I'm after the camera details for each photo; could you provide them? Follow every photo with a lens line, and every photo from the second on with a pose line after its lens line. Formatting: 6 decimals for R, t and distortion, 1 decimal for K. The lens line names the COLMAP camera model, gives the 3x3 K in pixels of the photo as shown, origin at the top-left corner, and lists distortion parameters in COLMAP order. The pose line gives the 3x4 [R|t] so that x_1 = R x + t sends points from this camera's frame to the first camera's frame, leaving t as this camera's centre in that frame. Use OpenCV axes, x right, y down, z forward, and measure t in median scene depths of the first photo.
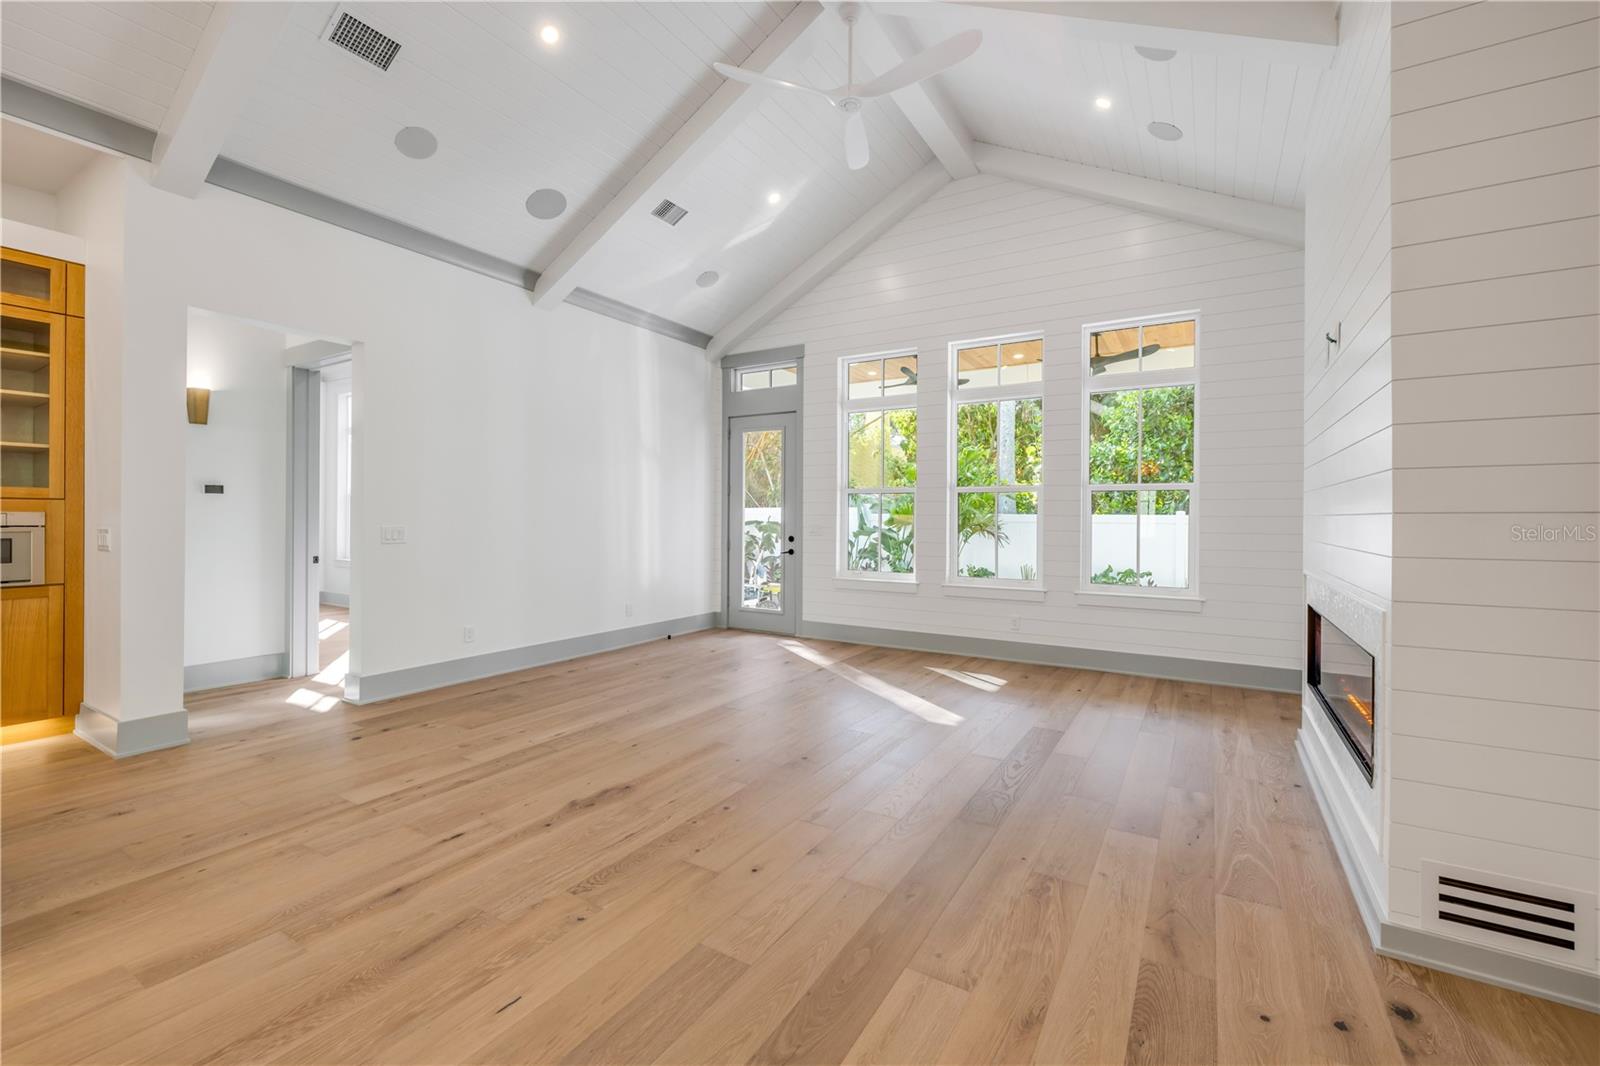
lens RADIAL K [[677.7, 0, 792.2], [0, 677.7, 518.6], [0, 0, 1]] dist [-0.000739, 0.000328]
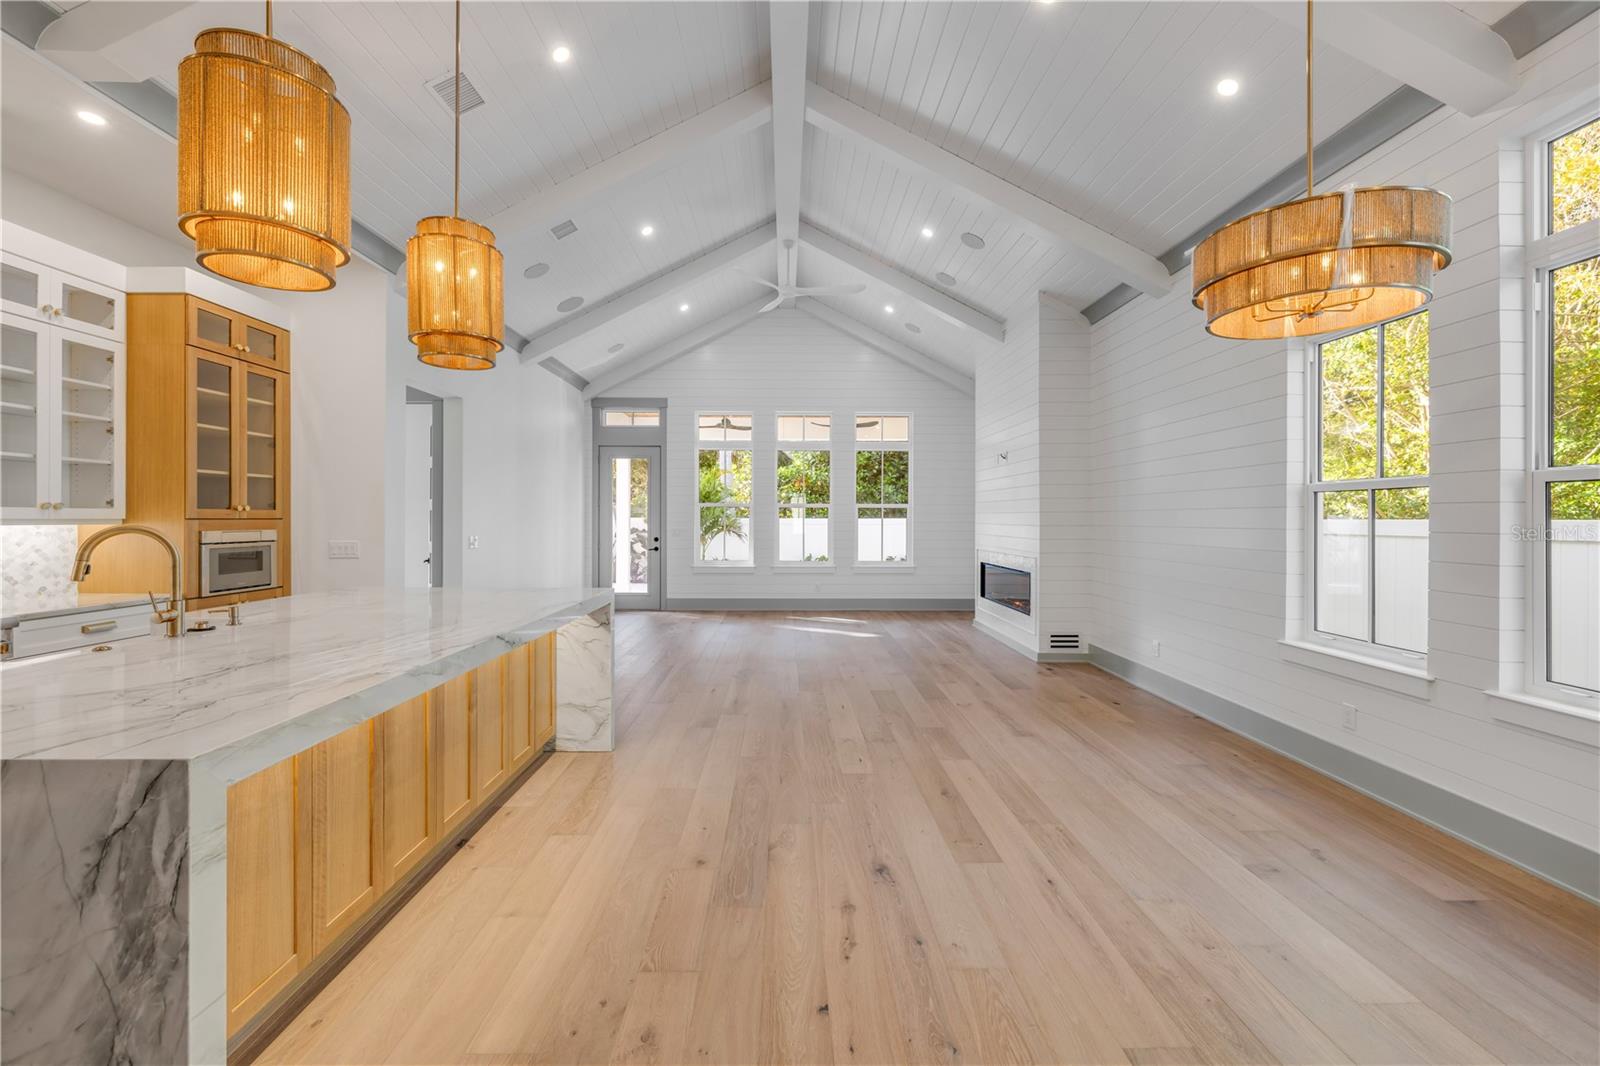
lens RADIAL K [[672.0, 0, 793.4], [0, 672.0, 518.3], [0, 0, 1]] dist [-0.000784, -0.000601]
pose [[0.844888, -0.005318, 0.534917, -0.599995], [0.003761, 0.999985, 0.004001, -0.019995], [-0.534931, -0.001369, 0.844895, -0.355398]]
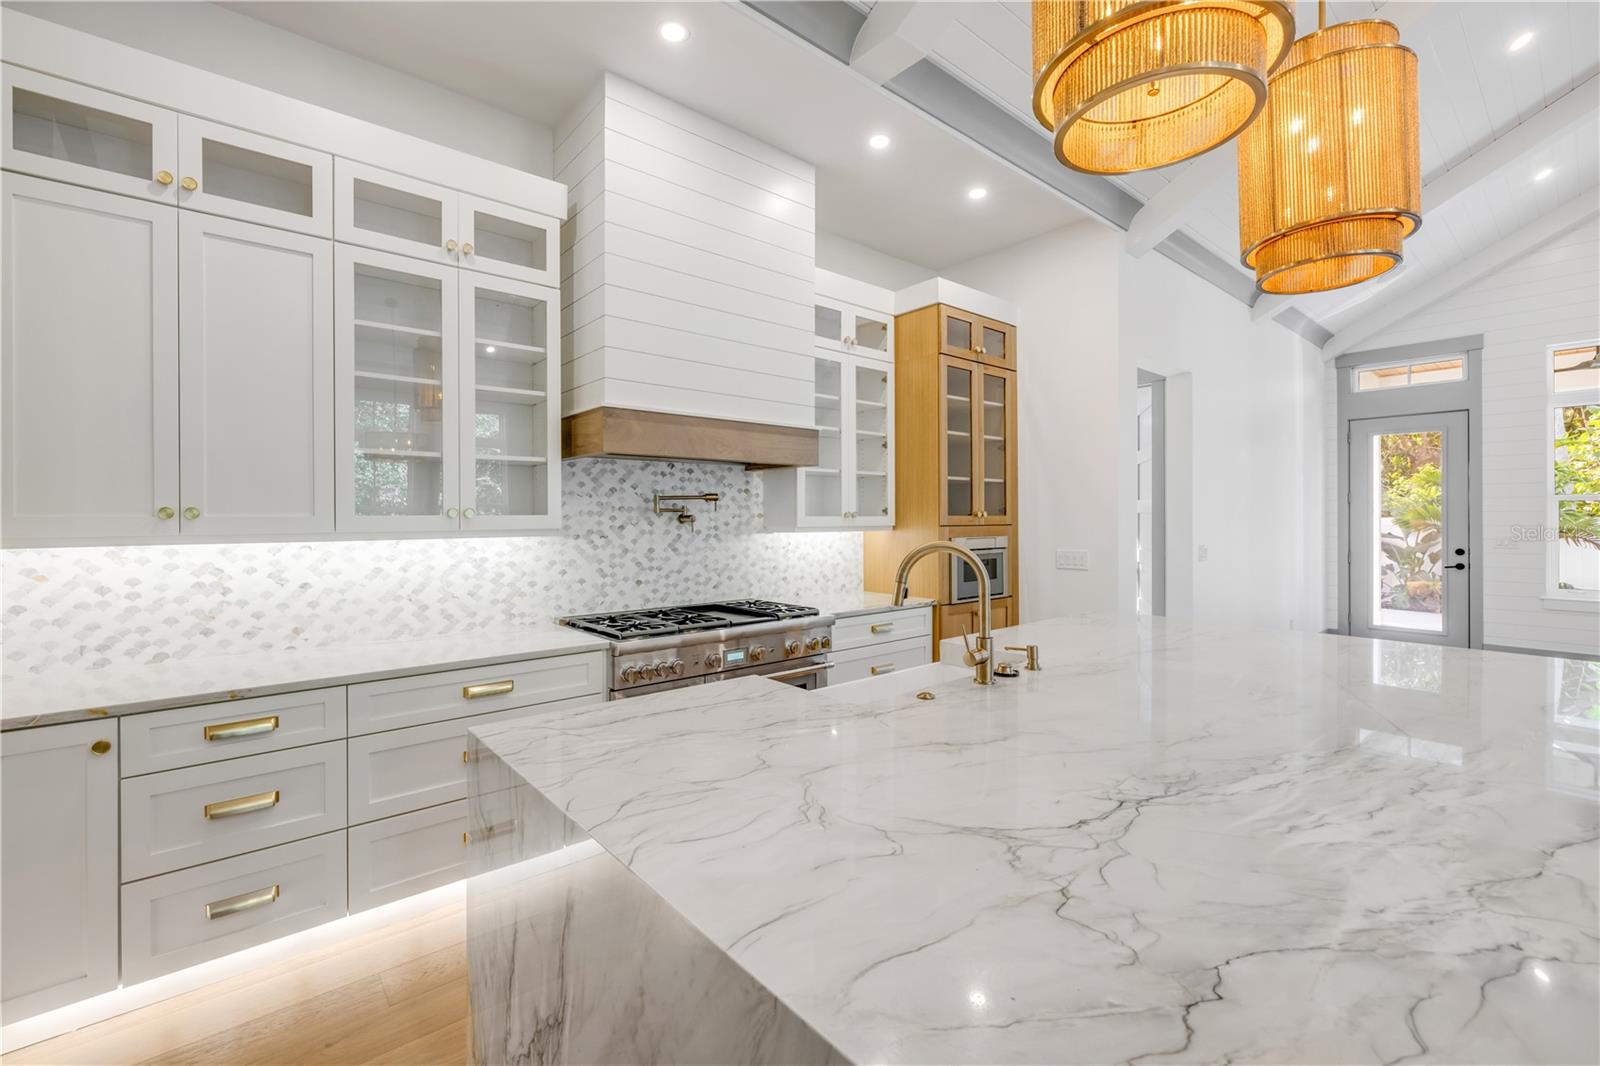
lens RADIAL K [[677.7, 0, 792.2], [0, 677.7, 518.6], [0, 0, 1]] dist [-0.000739, 0.000328]
pose [[0.948398, -0.009989, -0.316924, -0.678041], [0.010171, 0.999948, -0.001081, -0.027108], [0.316918, -0.002198, 0.948450, -0.161932]]
